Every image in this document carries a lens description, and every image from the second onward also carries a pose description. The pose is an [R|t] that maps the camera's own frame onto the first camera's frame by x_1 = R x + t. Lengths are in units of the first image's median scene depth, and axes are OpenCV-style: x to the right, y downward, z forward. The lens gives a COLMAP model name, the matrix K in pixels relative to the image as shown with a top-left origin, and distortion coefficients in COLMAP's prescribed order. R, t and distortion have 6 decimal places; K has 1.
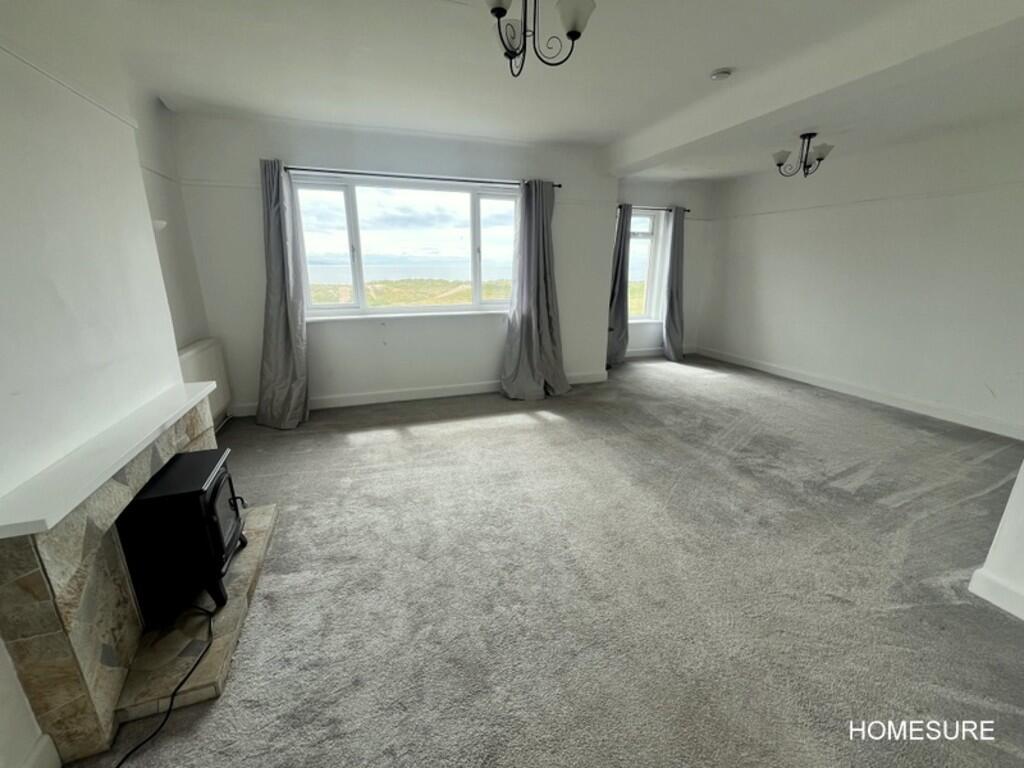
lens RADIAL K [[415.4, 0, 512.0], [0, 415.4, 384.0], [0, 0, 1]] dist [0.000125, 0.000048]
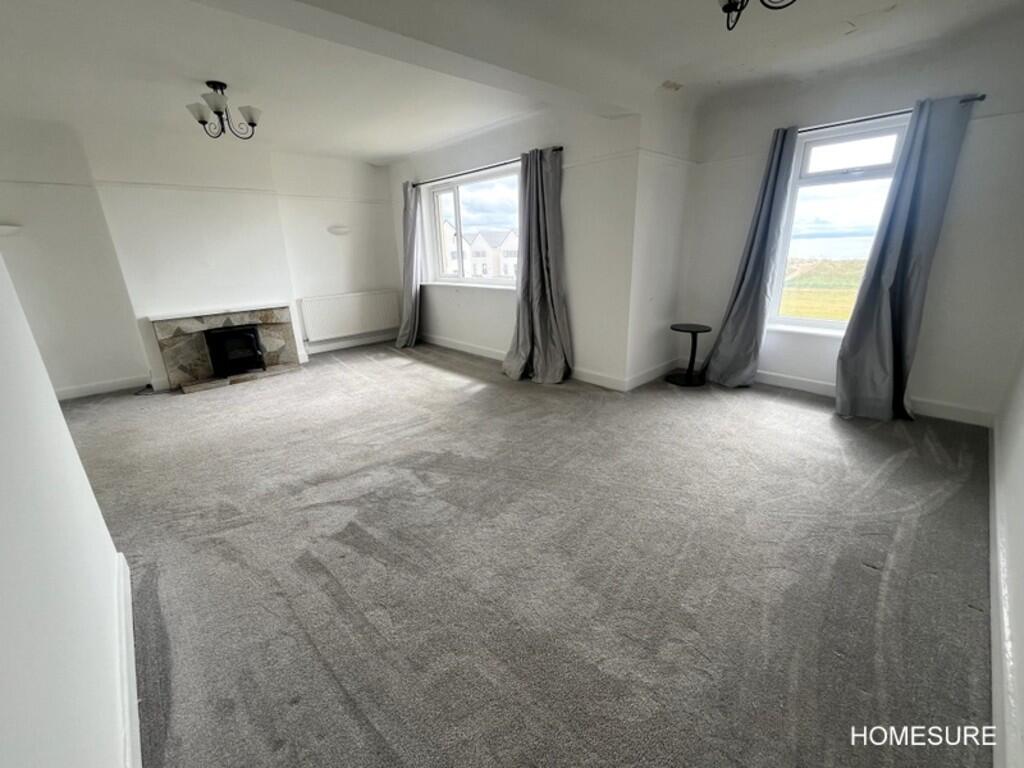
lens RADIAL K [[415.4, 0, 512.0], [0, 415.4, 384.0], [0, 0, 1]] dist [0.000125, 0.000048]
pose [[0.399181, 0.271120, -0.875870, 1.028357], [-0.222100, 0.955423, 0.194522, -0.156535], [0.889565, 0.116881, 0.441602, 0.610847]]
